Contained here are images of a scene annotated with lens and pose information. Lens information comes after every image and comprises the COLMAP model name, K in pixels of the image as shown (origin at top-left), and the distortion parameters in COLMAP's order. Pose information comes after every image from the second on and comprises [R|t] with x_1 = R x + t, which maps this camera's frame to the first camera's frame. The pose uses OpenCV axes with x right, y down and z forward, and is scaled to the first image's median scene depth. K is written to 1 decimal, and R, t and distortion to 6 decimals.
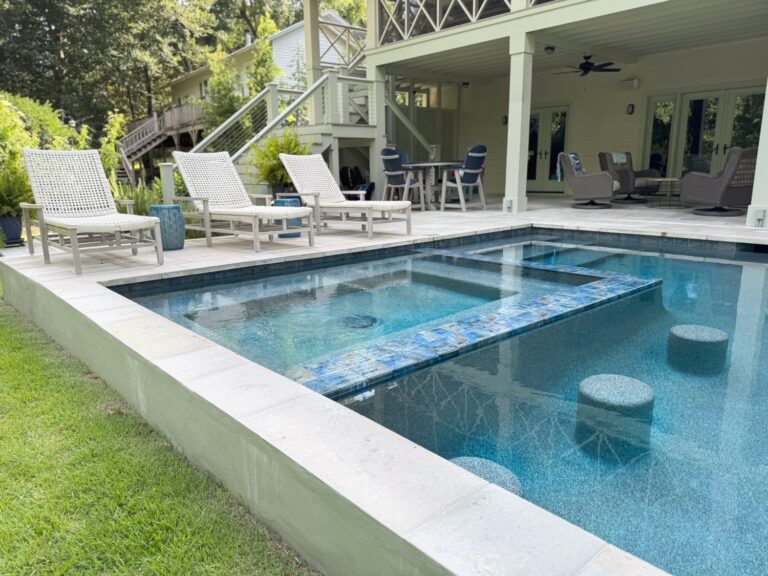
lens RADIAL K [[572.7, 0, 384.0], [0, 572.7, 288.0], [0, 0, 1]] dist [-0.009011, -0.002893]
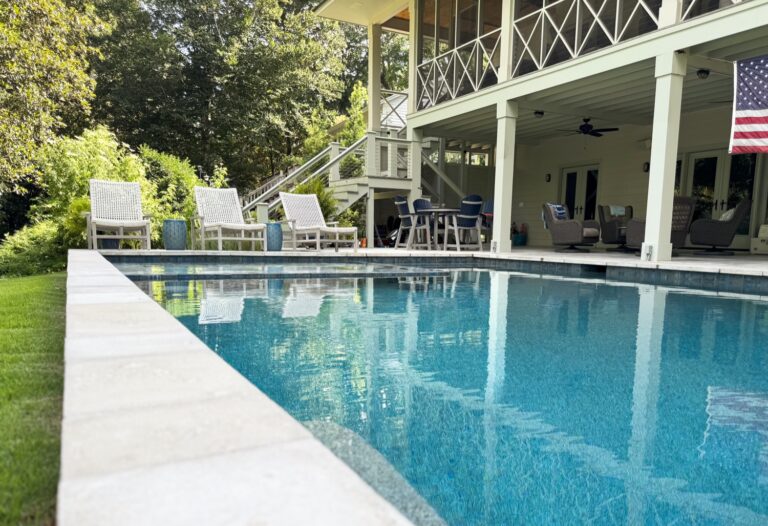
lens RADIAL K [[649.7, 0, 384.0], [0, 649.7, 263.0], [0, 0, 1]] dist [0.004881, -0.001657]
pose [[0.967912, 0.052722, -0.245698, 0.262750], [-0.092942, 0.983518, -0.155096, 0.082908], [0.233471, 0.172955, 0.956858, -0.205532]]
